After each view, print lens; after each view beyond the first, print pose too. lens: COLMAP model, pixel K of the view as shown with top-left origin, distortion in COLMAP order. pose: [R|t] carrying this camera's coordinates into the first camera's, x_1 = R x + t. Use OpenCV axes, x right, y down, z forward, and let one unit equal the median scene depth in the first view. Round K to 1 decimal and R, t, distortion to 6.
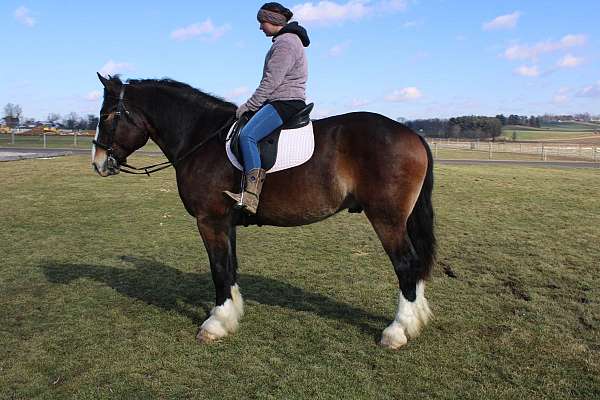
lens RADIAL K [[700.4, 0, 265.7], [0, 700.4, 201.2], [0, 0, 1]] dist [-0.138503, 0.028113]
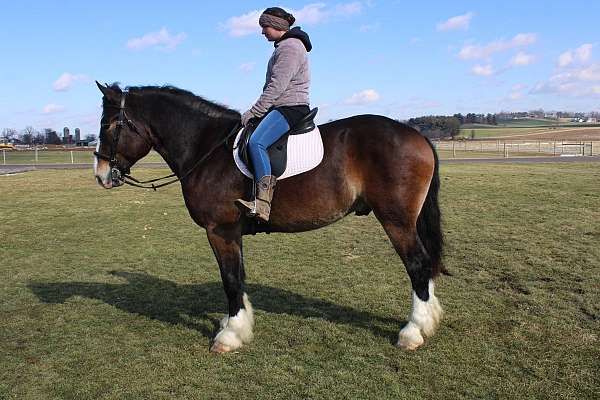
lens RADIAL K [[700.4, 0, 265.7], [0, 700.4, 201.2], [0, 0, 1]] dist [-0.138503, 0.028113]
pose [[0.995778, -0.043017, 0.081088, -0.092272], [0.043835, 0.999004, -0.008324, -0.002175], [-0.080649, 0.011843, 0.996672, 0.016195]]
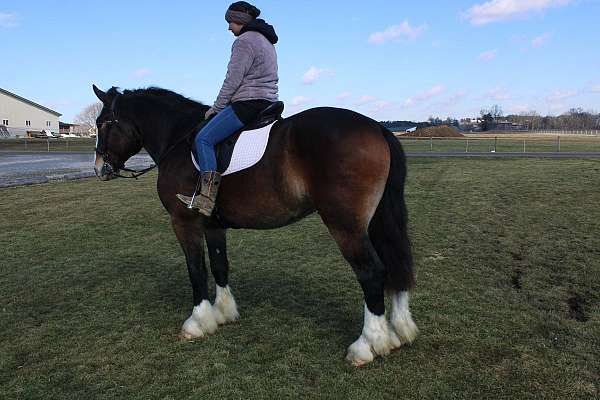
lens RADIAL K [[658.5, 0, 300.0], [0, 658.5, 200.0], [0, 0, 1]] dist [-0.131163, 0.004240]
pose [[0.925648, -0.001117, -0.378385, 0.434360], [0.002826, 0.999988, 0.003962, -0.008830], [0.378376, -0.004737, 0.925640, 0.174638]]
